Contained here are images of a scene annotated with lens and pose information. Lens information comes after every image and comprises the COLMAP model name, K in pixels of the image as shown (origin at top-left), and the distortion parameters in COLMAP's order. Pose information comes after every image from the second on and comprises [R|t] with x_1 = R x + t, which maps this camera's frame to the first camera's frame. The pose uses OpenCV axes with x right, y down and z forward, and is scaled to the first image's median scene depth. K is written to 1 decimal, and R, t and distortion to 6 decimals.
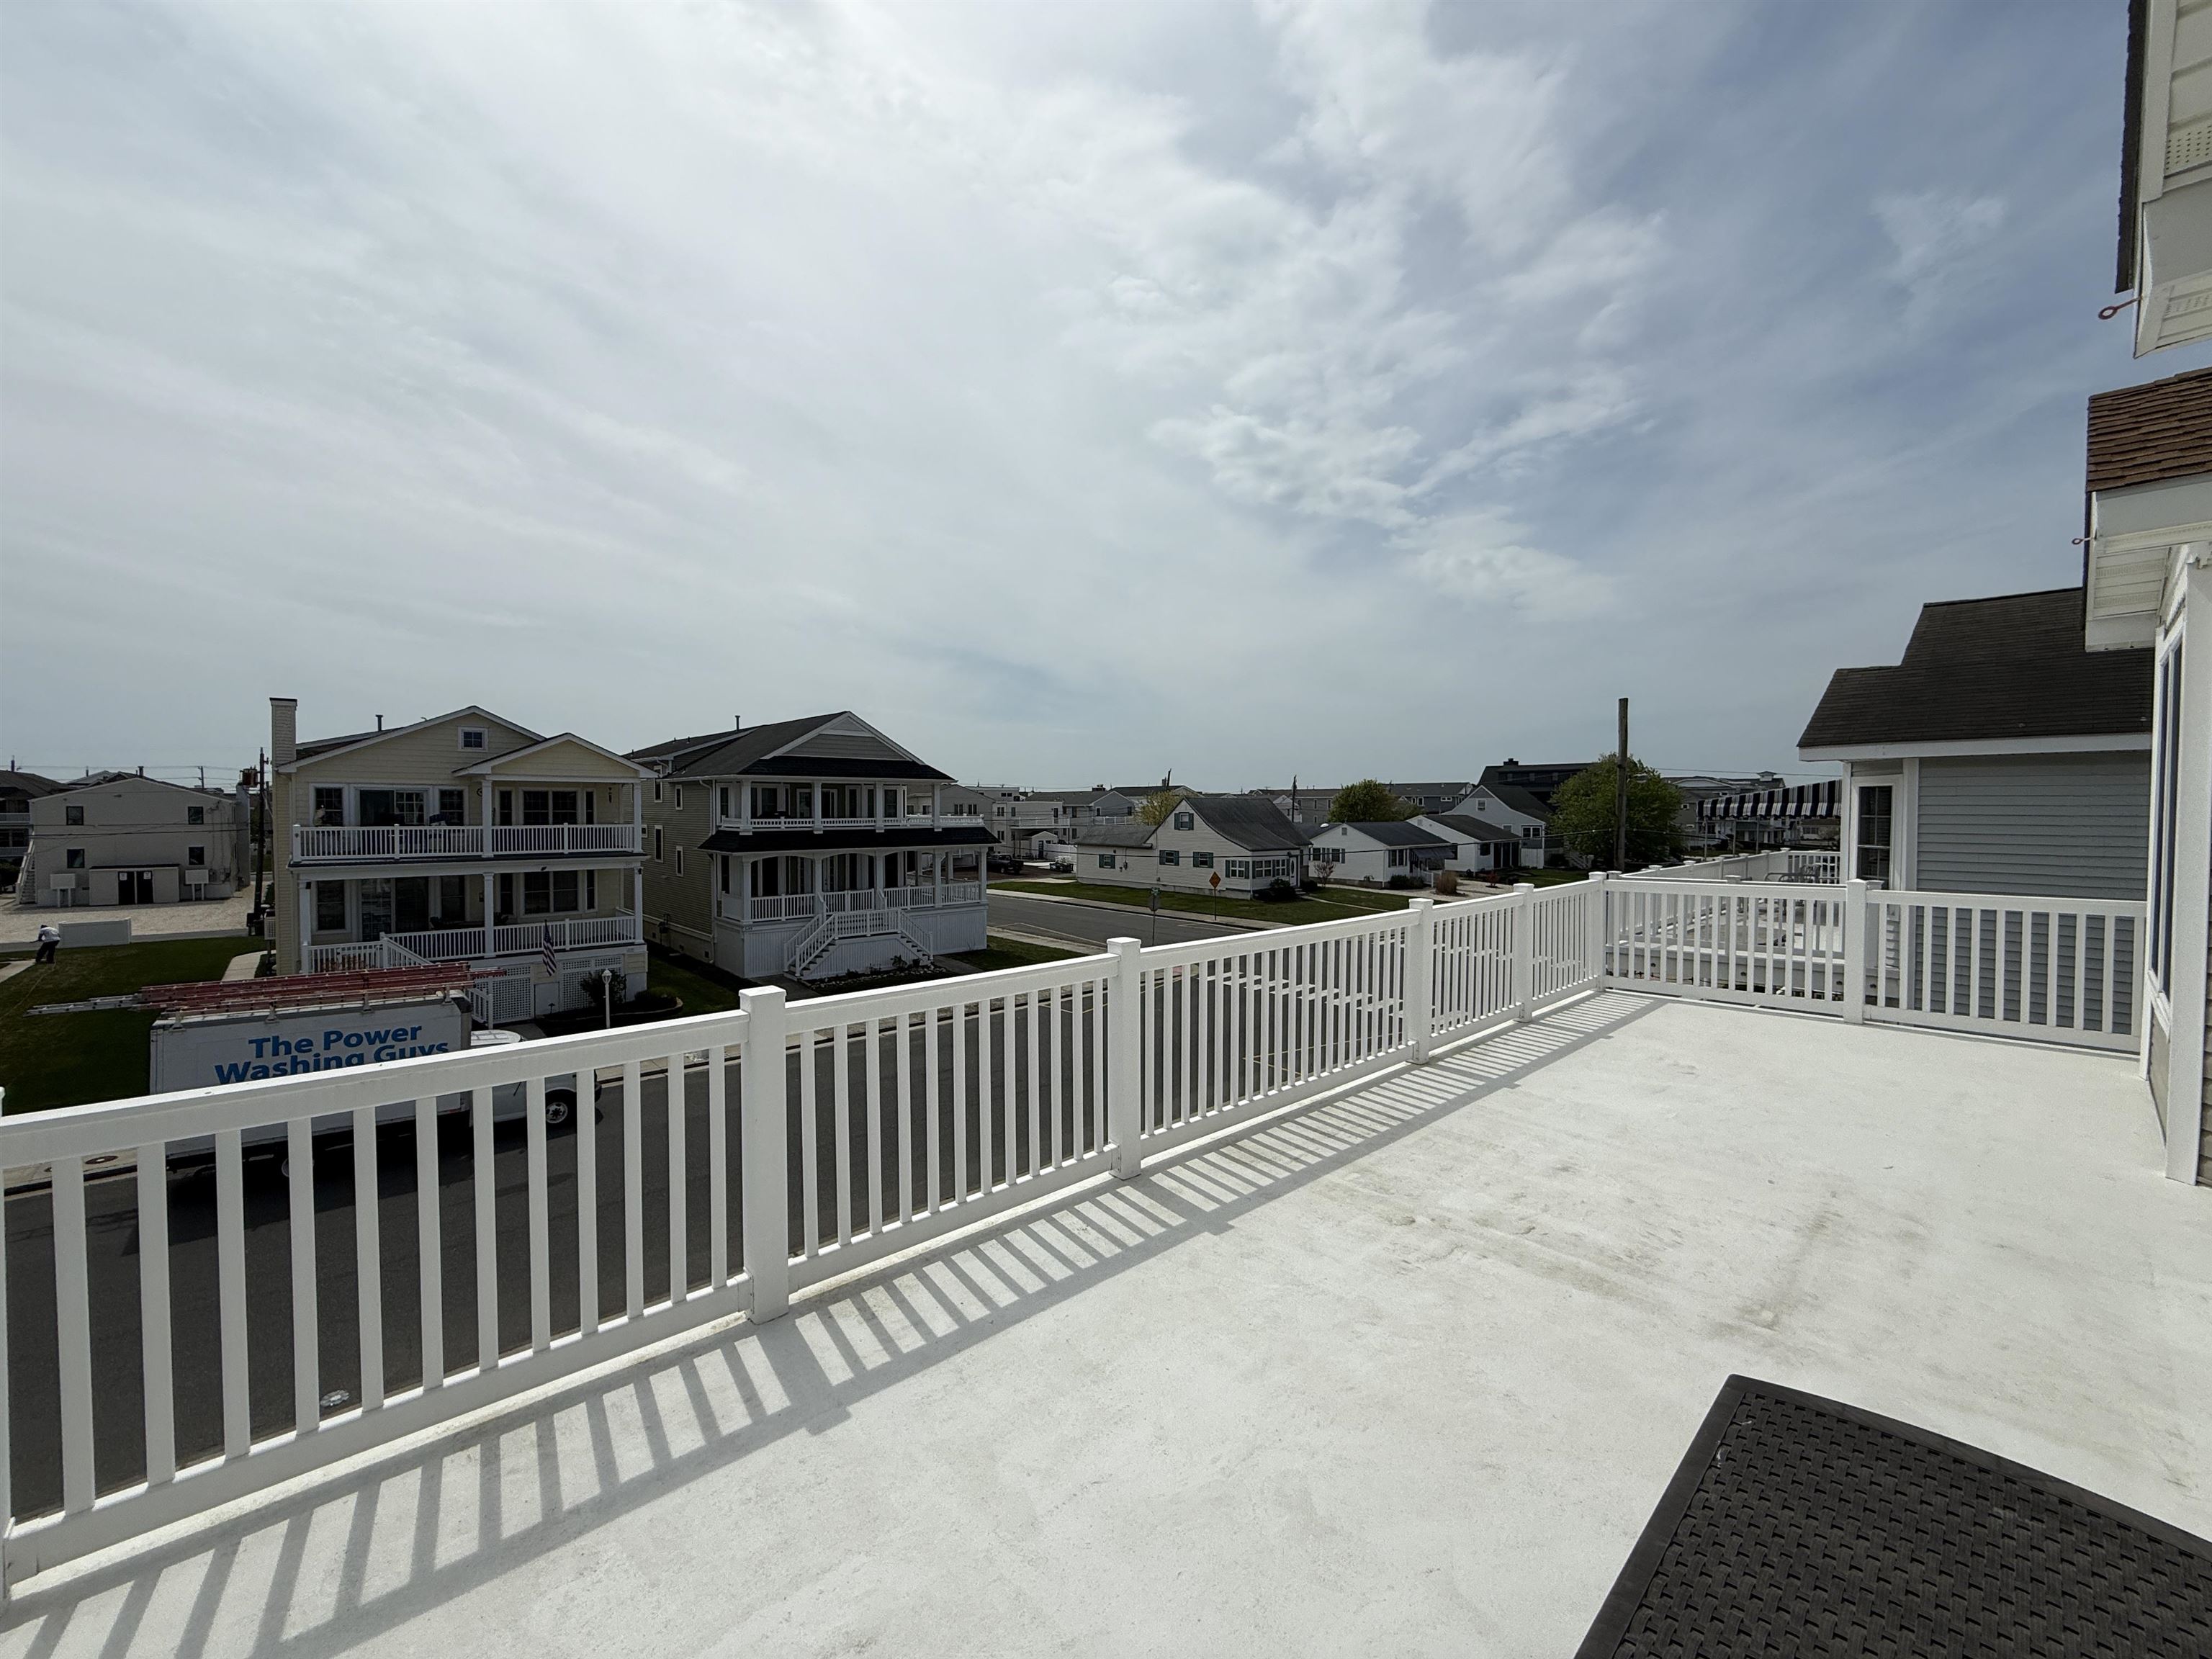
lens RADIAL K [[883.4, 0, 1093.1], [0, 883.4, 832.5], [0, 0, 1]] dist [0.002713, 0.000285]
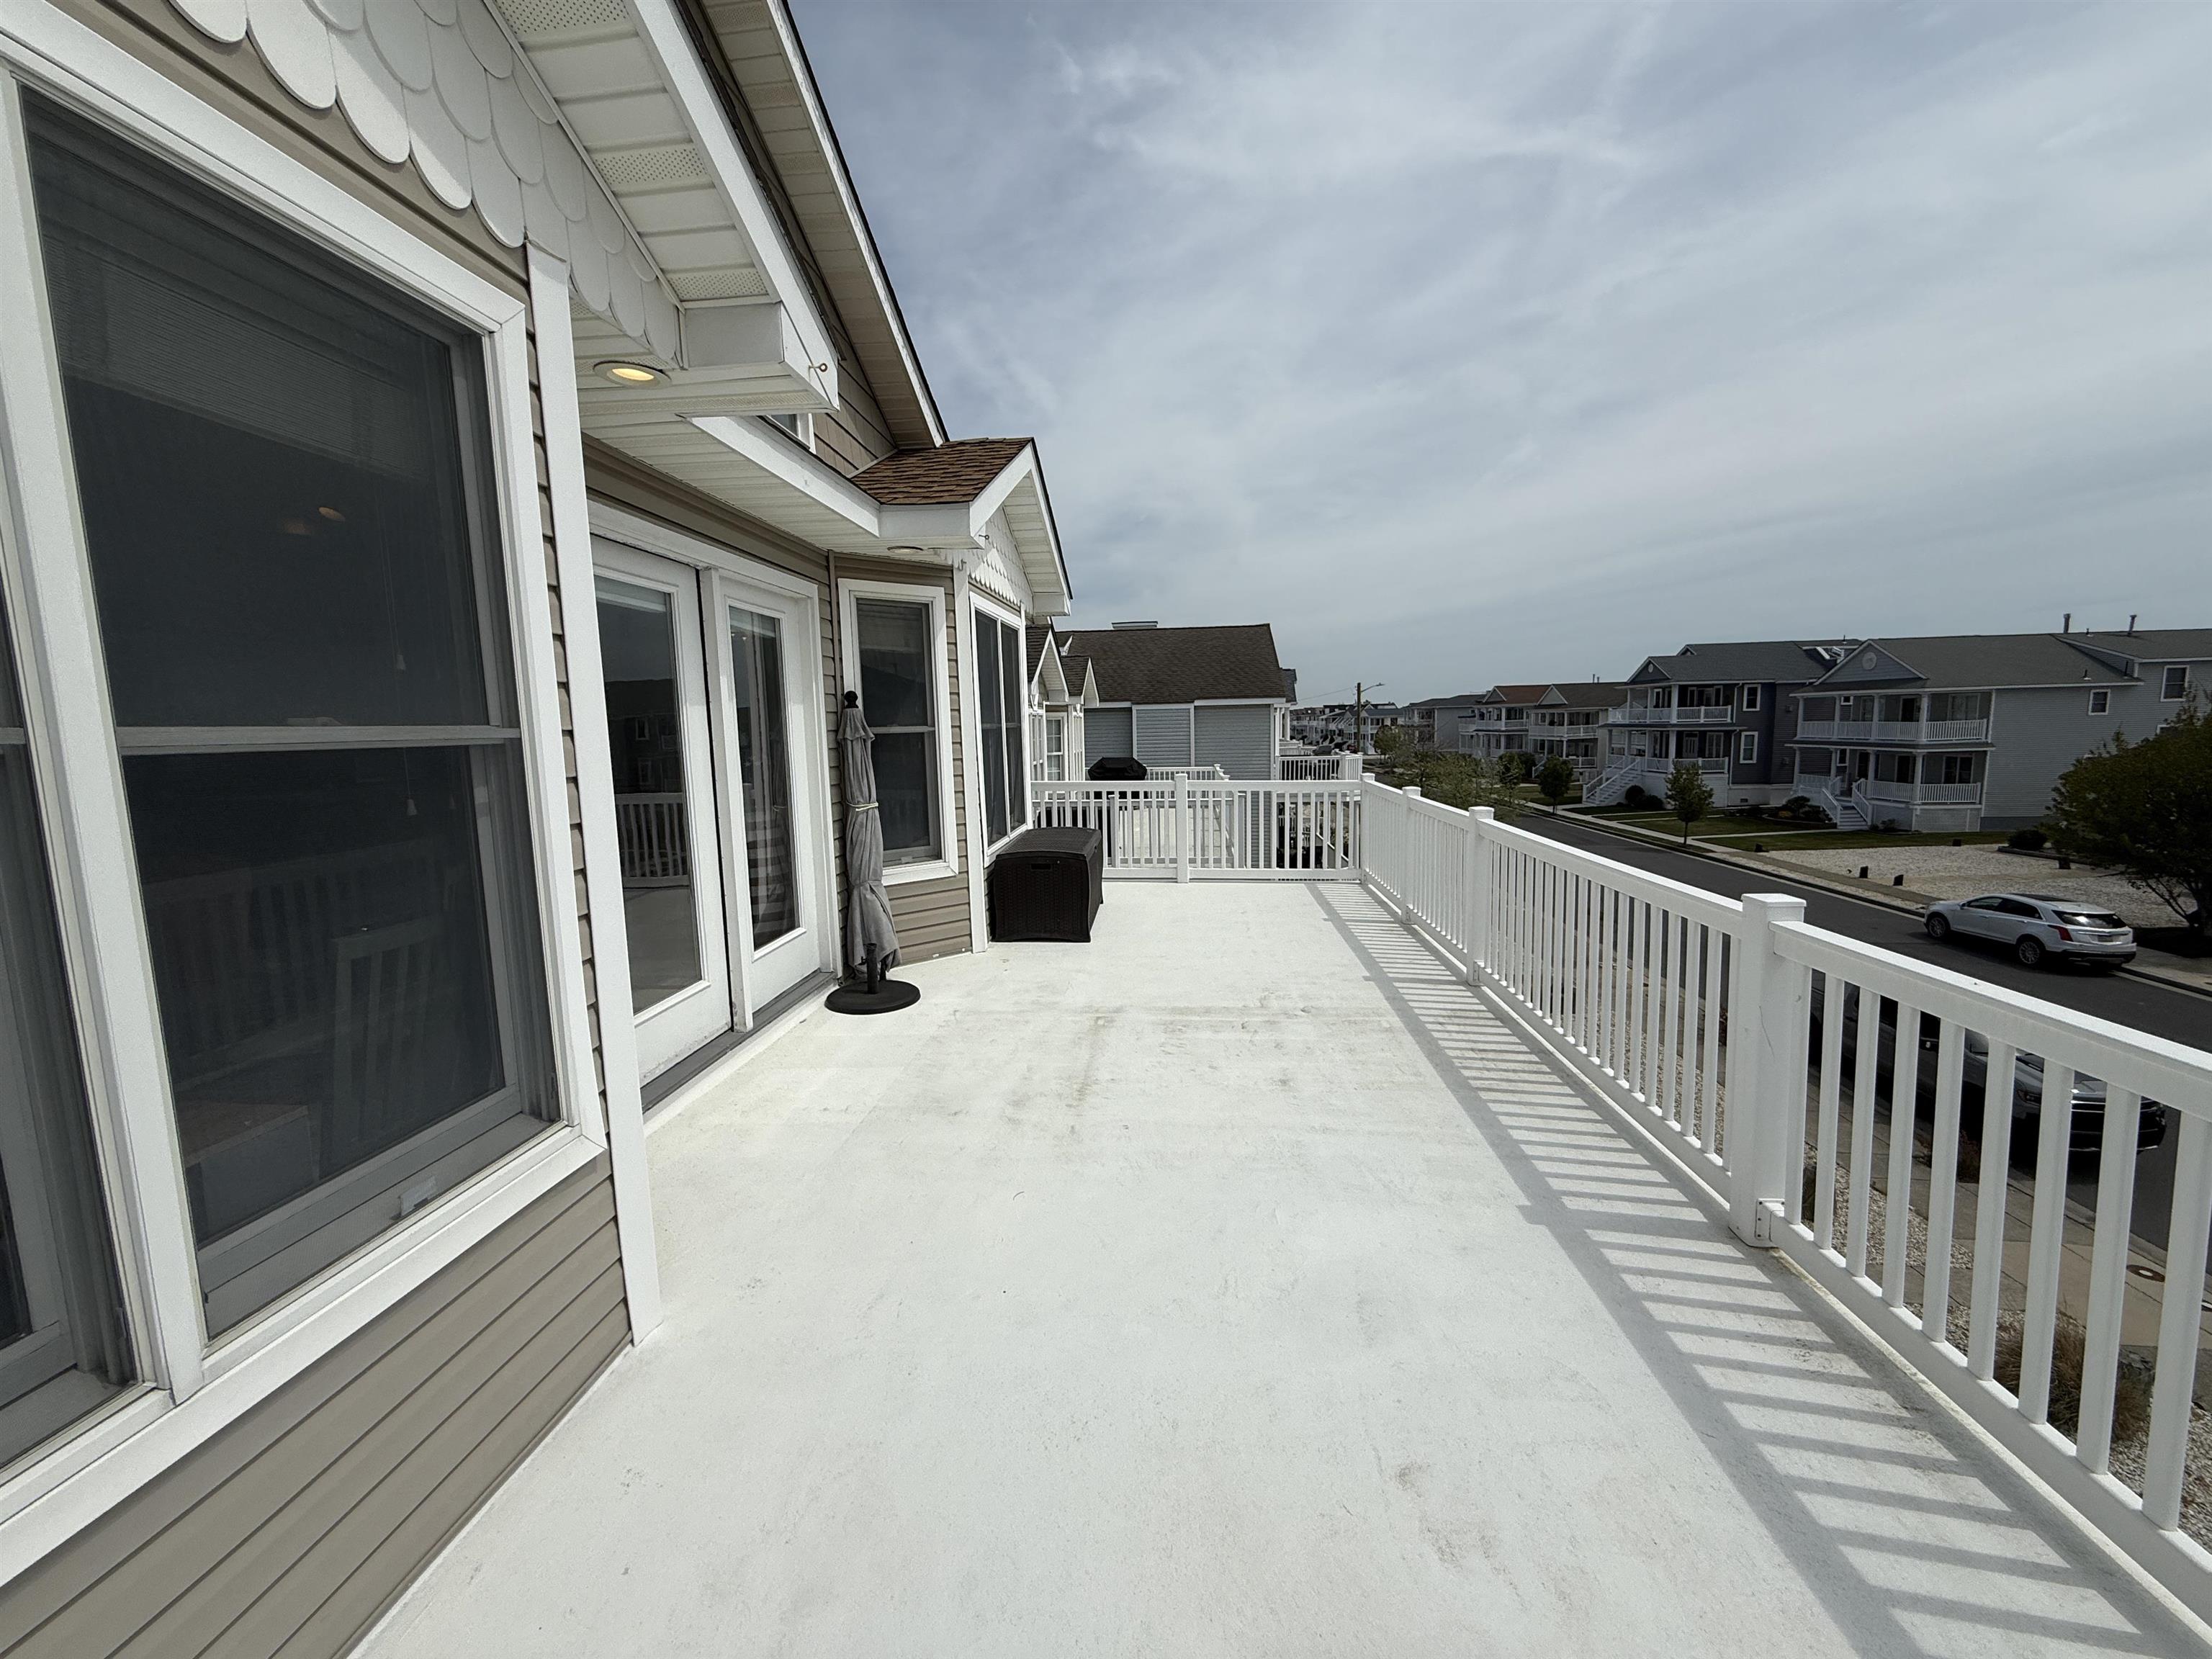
lens RADIAL K [[879.1, 0, 1104.8], [0, 879.1, 824.3], [0, 0, 1]] dist [0.000279, 0.000211]
pose [[-0.734482, 0.093096, -0.672213, 1.125491], [0.001862, 0.990819, 0.135186, -0.025939], [0.678626, 0.098040, -0.727911, 1.334653]]
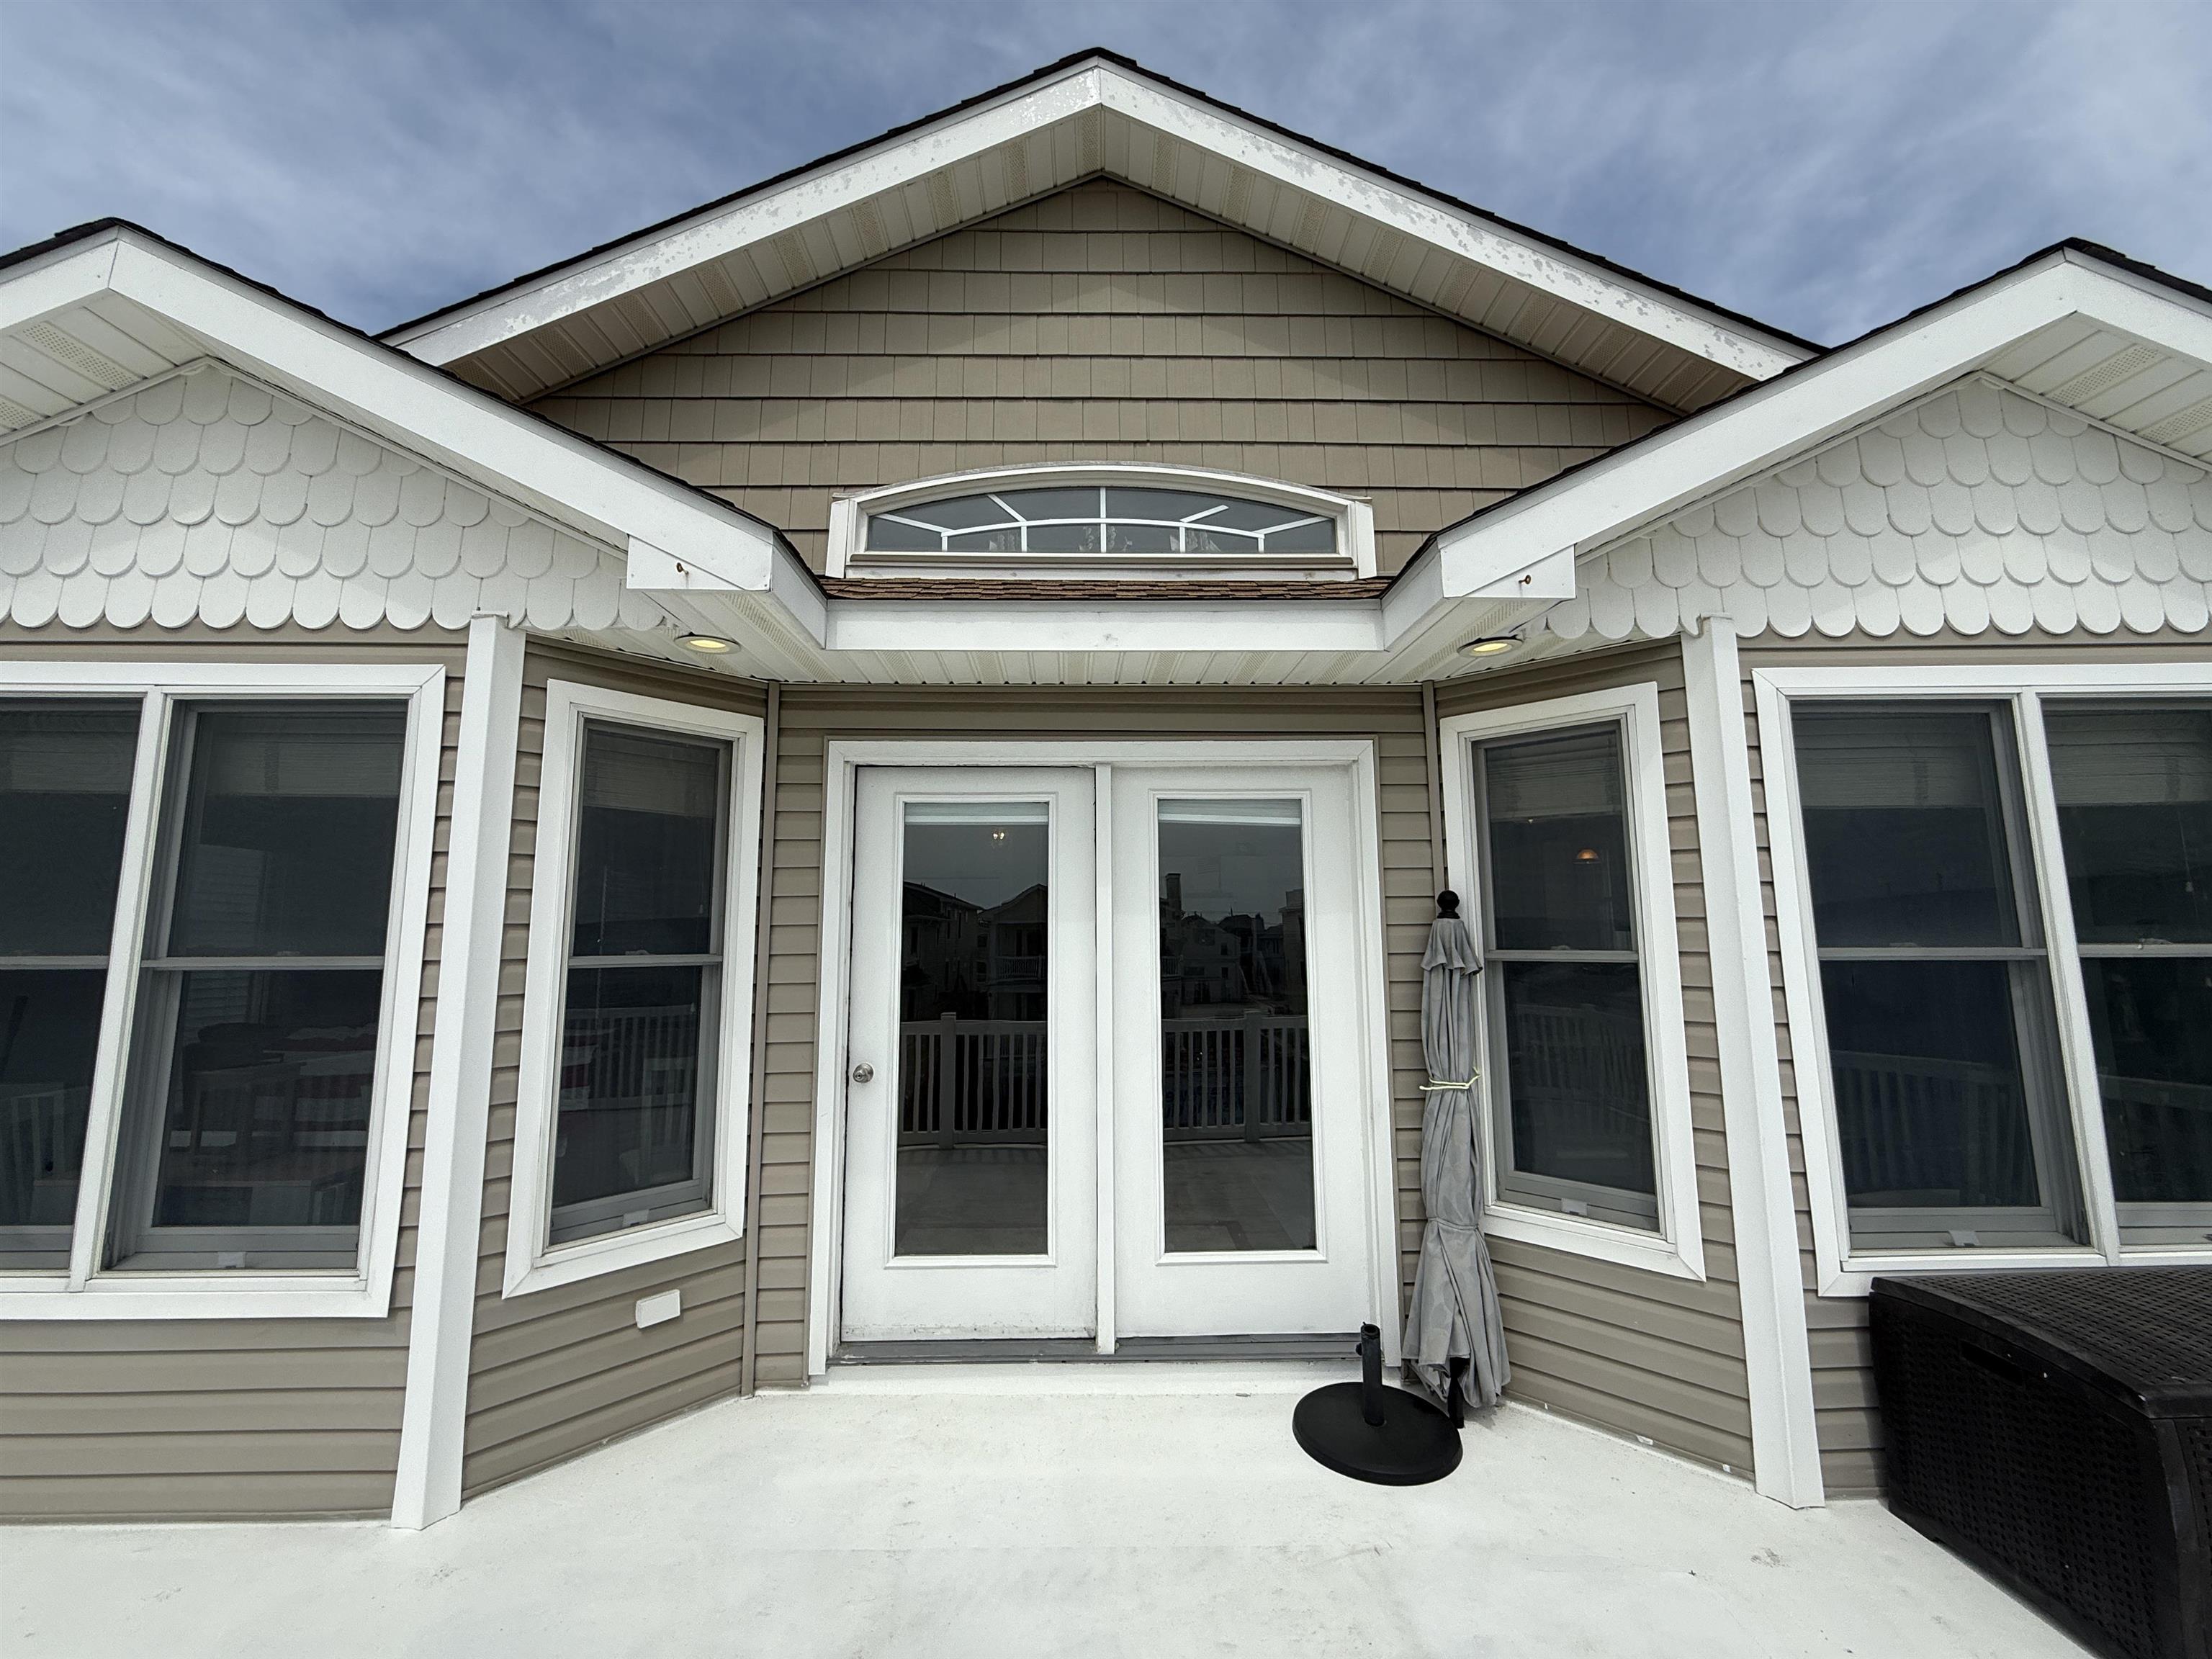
lens RADIAL K [[876.0, 0, 1099.8], [0, 876.0, 827.4], [0, 0, 1]] dist [-0.002200, -0.000239]
pose [[-0.755977, 0.083519, 0.649248, 0.320732], [0.026185, 0.994892, -0.097493, -0.033211], [-0.654074, -0.056702, -0.754302, 0.975802]]
